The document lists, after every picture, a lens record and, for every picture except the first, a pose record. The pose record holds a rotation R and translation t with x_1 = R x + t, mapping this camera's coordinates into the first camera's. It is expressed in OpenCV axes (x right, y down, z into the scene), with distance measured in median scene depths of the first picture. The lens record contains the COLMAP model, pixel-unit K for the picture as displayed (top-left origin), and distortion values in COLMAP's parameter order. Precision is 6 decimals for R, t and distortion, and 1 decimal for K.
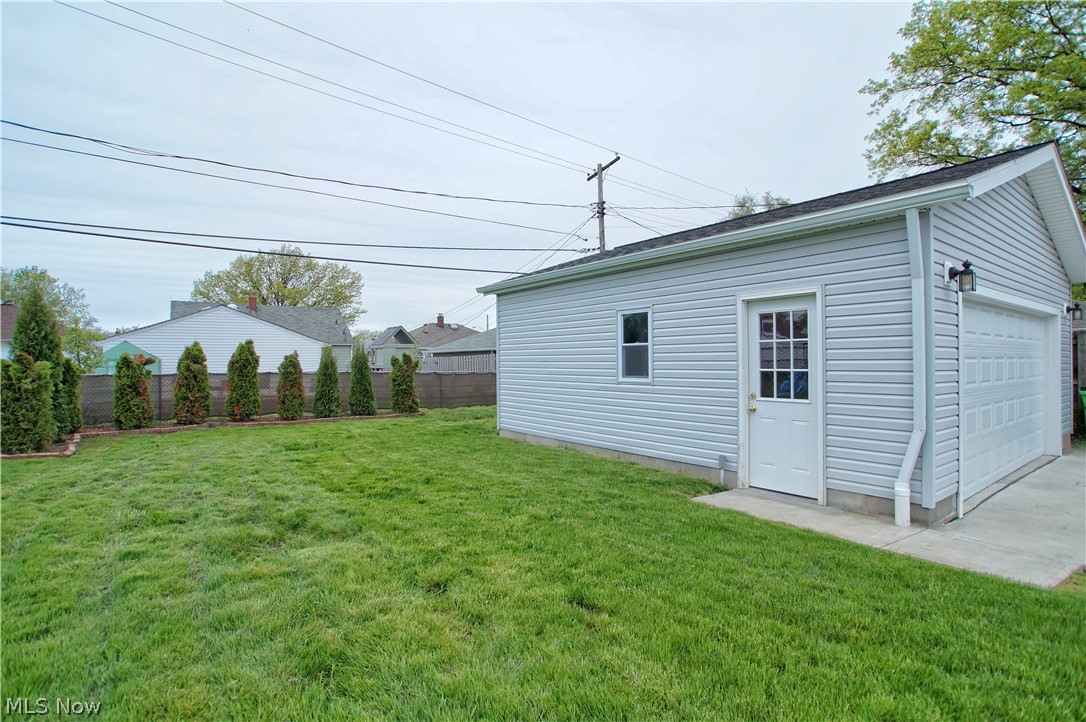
lens RADIAL K [[532.7, 0, 547.0], [0, 532.7, 355.1], [0, 0, 1]] dist [-0.038630, 0.012406]
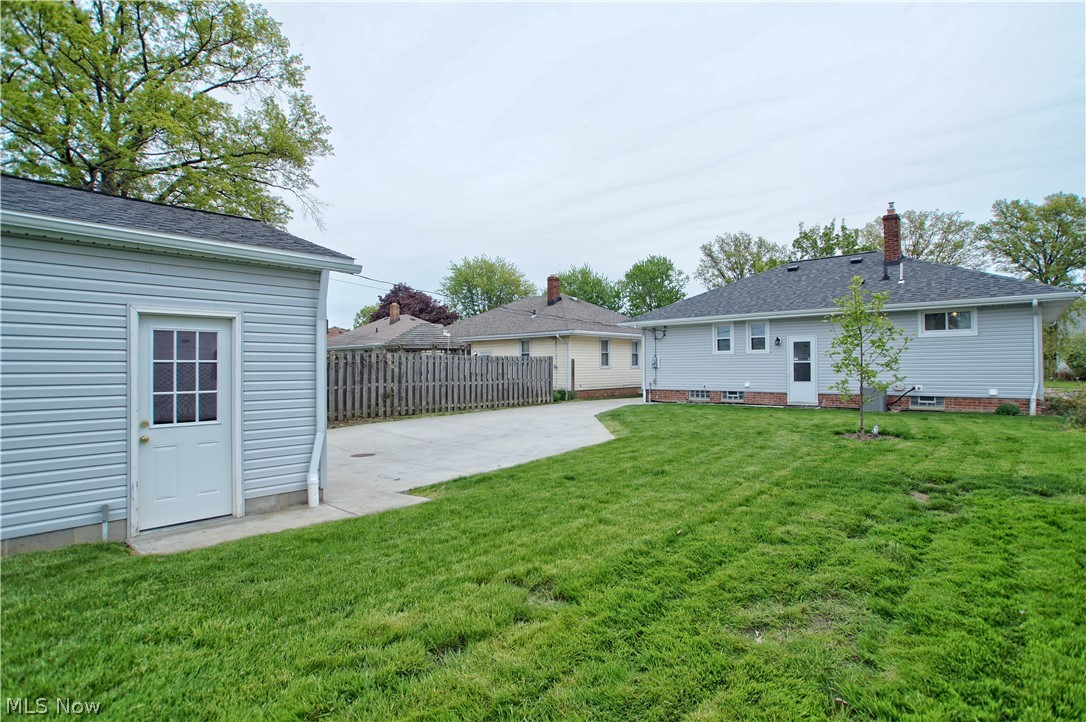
lens RADIAL K [[532.7, 0, 546.3], [0, 532.7, 366.1], [0, 0, 1]] dist [-0.038630, 0.012406]
pose [[-0.175579, 0.011677, 0.984396, -0.601611], [-0.004551, 0.999909, -0.012672, -0.010774], [-0.984455, -0.006705, -0.175510, 0.541311]]
